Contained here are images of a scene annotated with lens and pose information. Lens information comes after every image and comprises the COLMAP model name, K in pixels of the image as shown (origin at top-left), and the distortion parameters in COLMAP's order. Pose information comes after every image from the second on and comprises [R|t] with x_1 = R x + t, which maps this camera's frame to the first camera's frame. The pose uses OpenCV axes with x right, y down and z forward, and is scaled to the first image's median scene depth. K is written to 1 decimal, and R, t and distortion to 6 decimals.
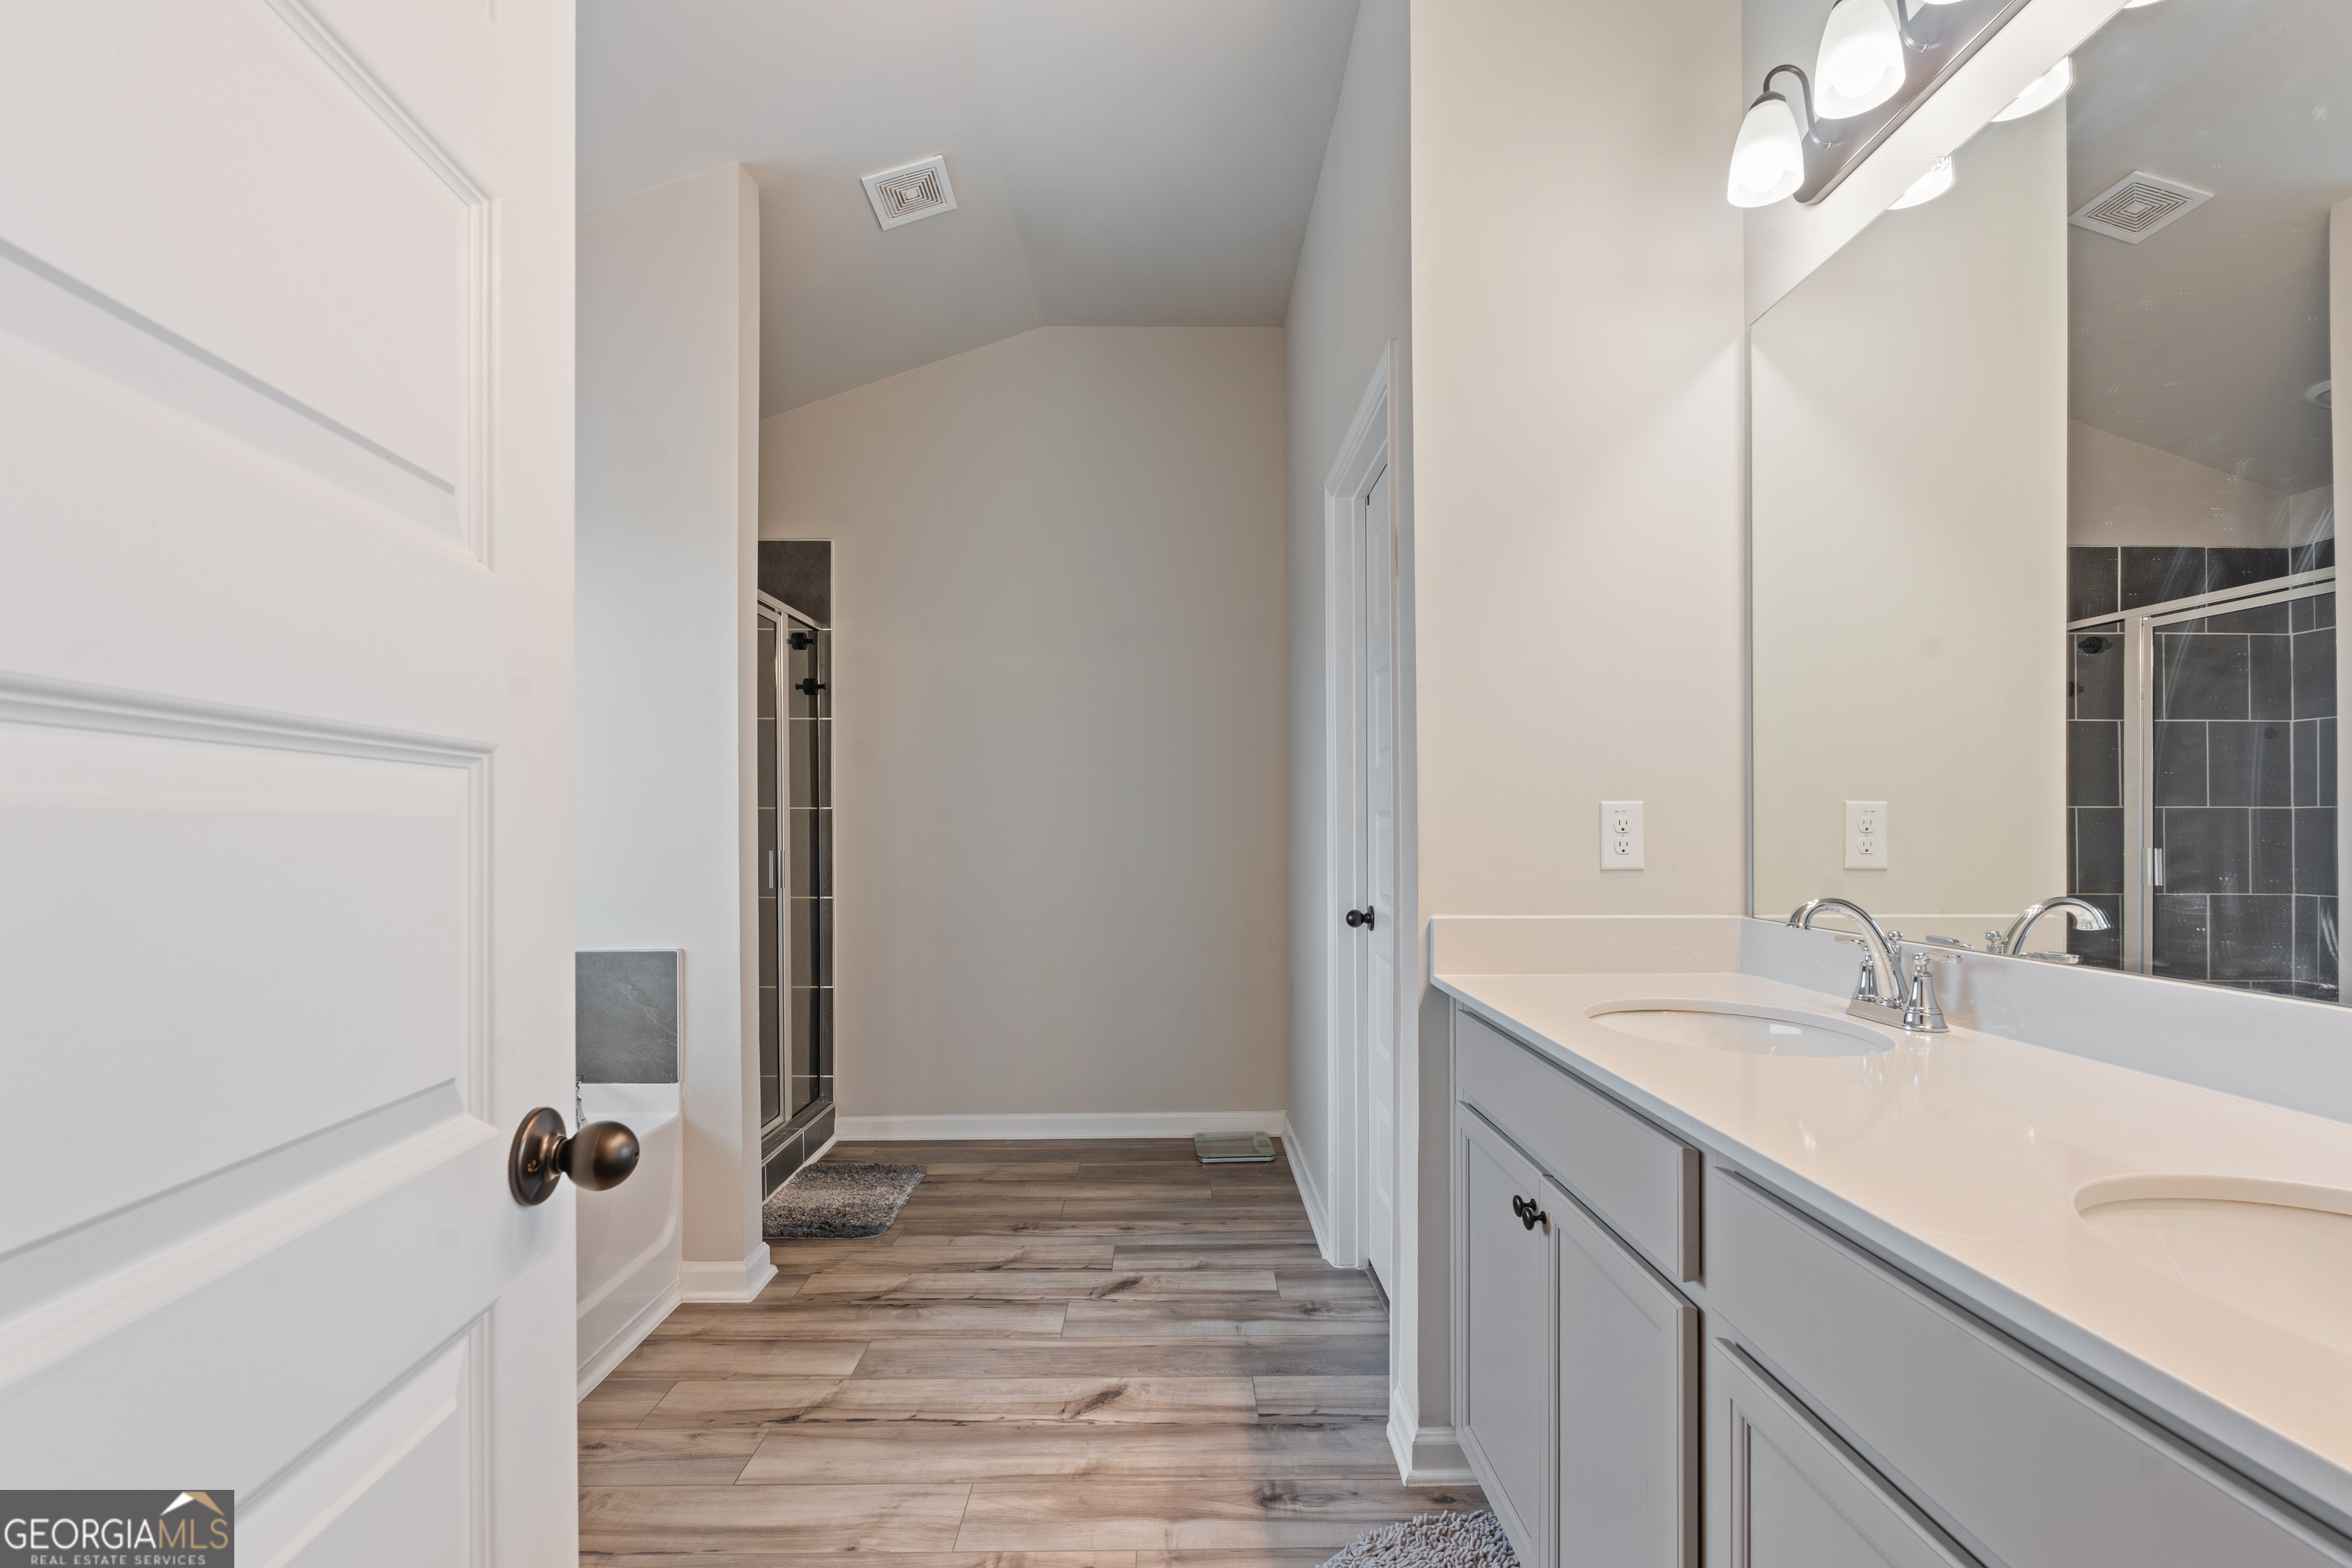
lens RADIAL K [[1026.9, 0, 1173.3], [0, 1026.9, 793.3], [0, 0, 1]] dist [-0.002753, -0.000129]
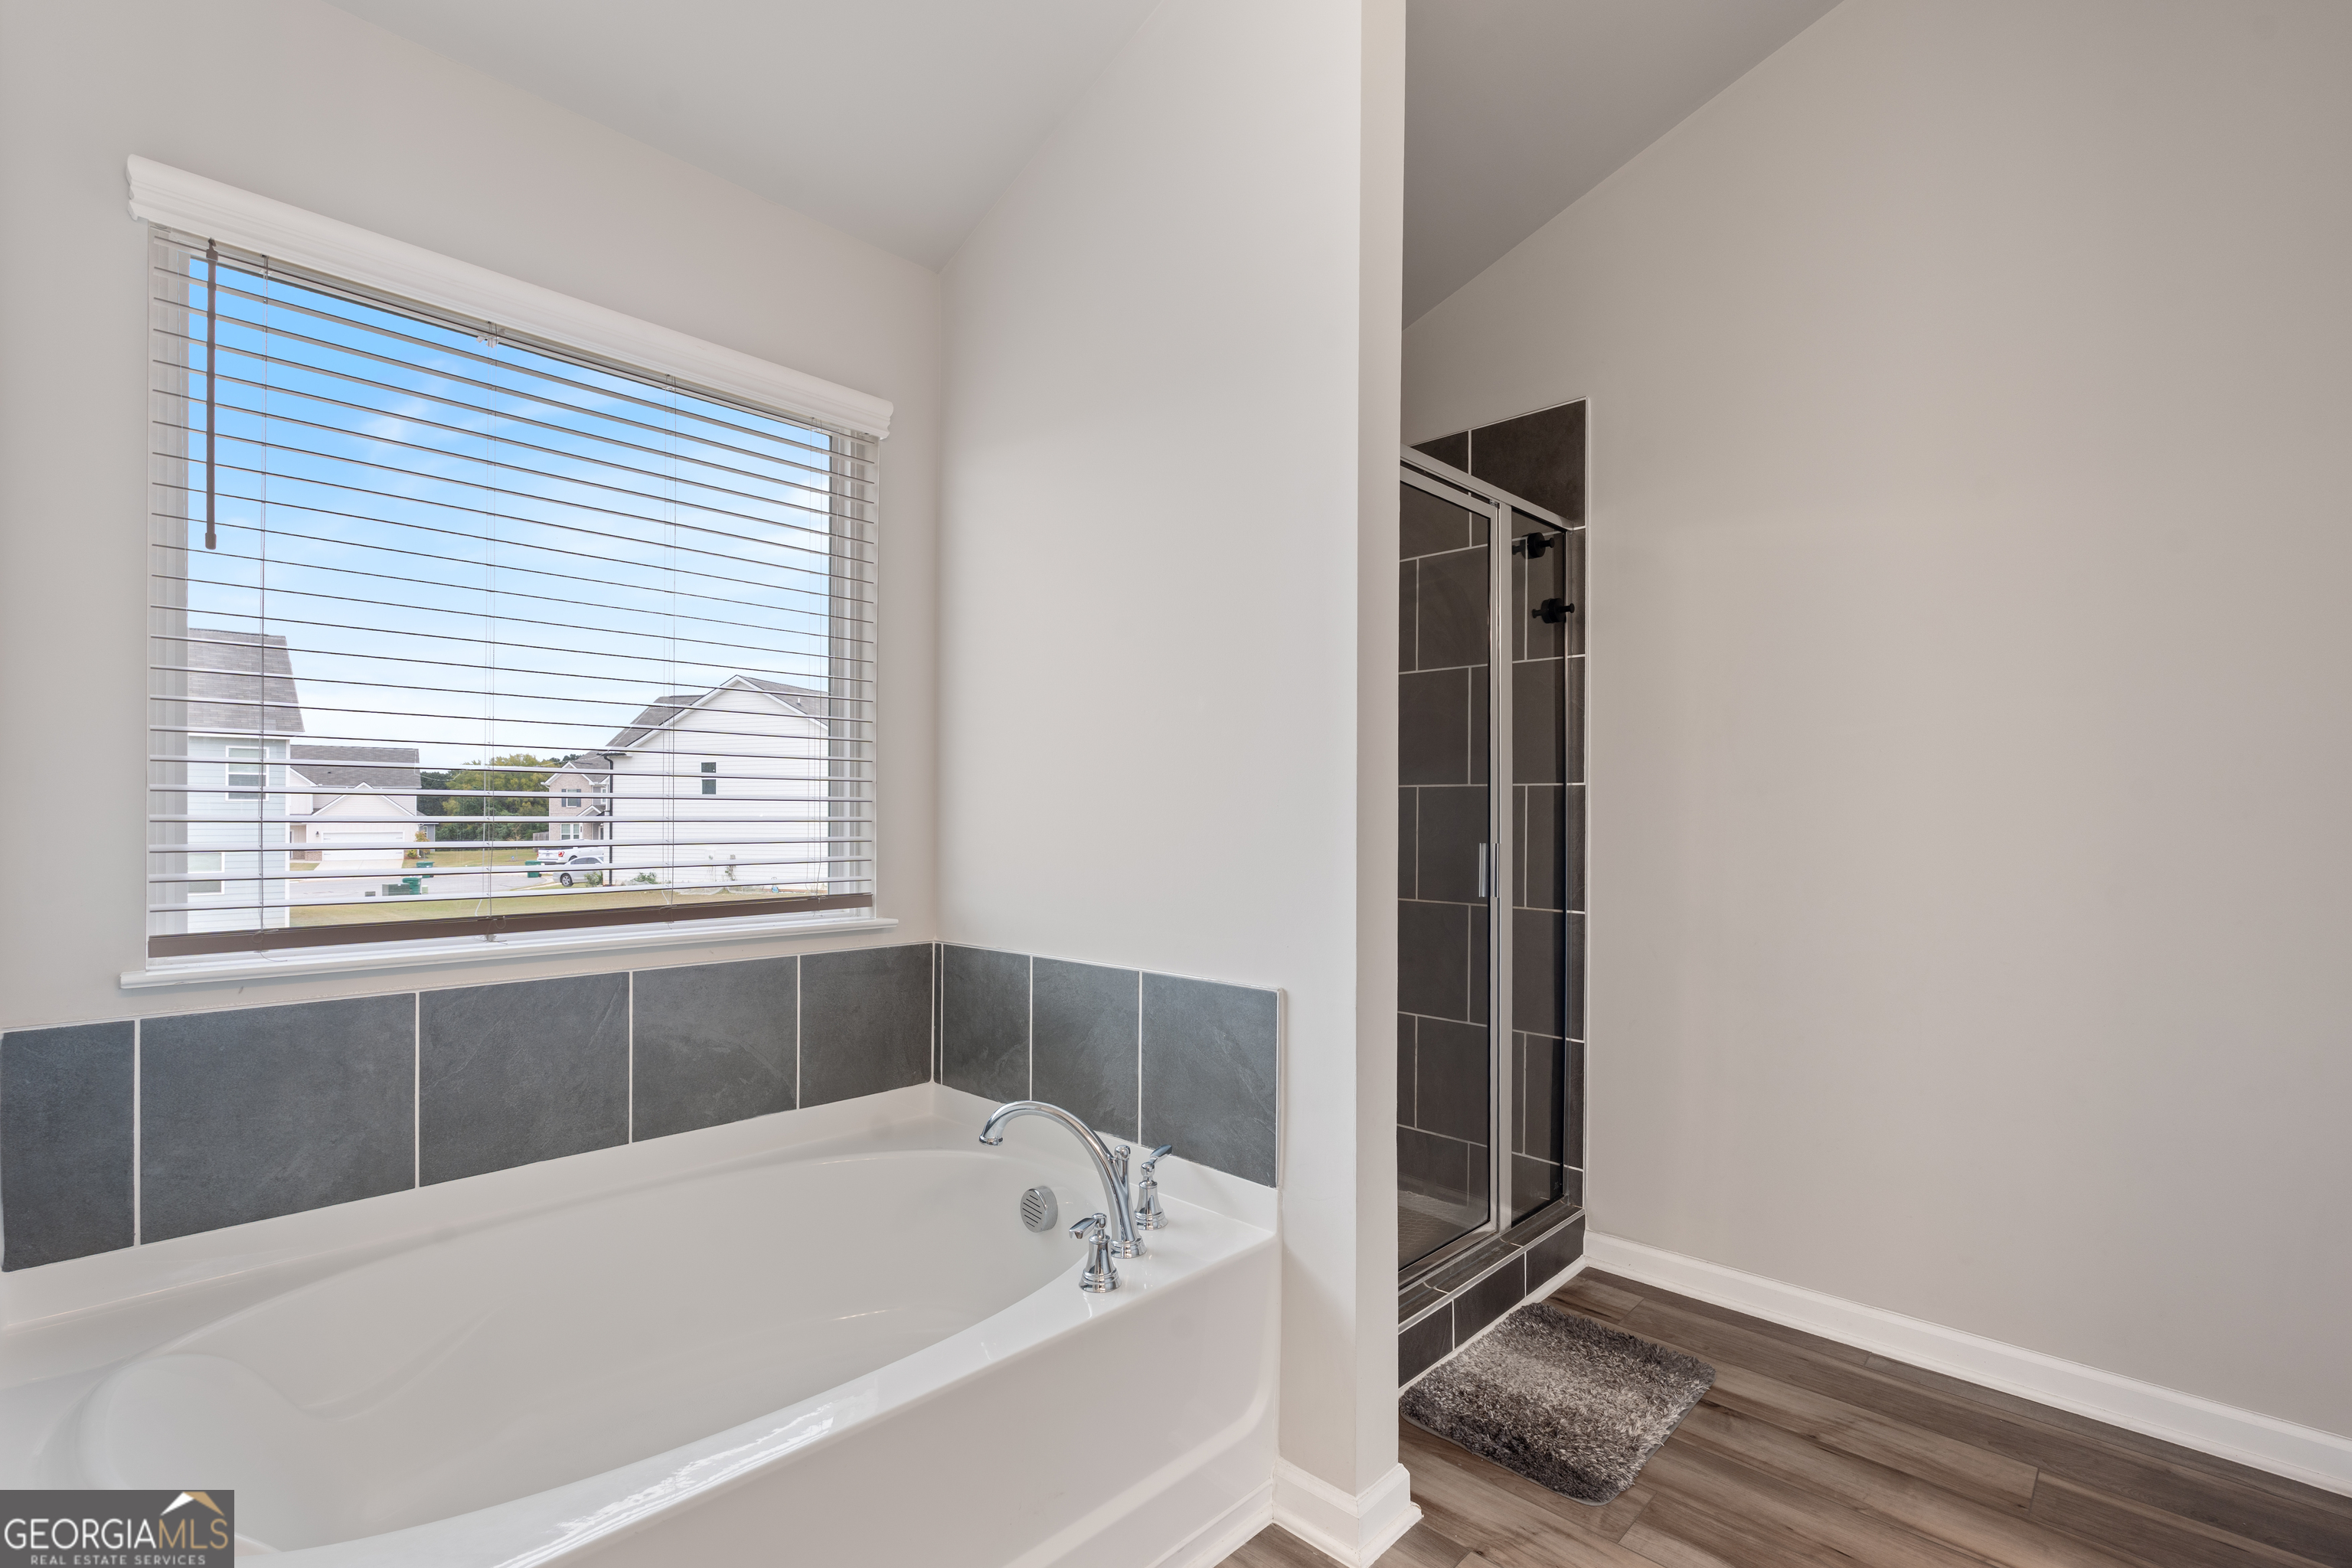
lens RADIAL K [[1060.4, 0, 1177.2], [0, 1060.4, 815.7], [0, 0, 1]] dist [-0.002907, 0.000054]
pose [[0.717435, 0.010564, -0.696545, -0.034773], [0.013595, 0.999482, 0.029161, 0.012586], [0.696493, -0.030391, 0.716920, 0.331745]]
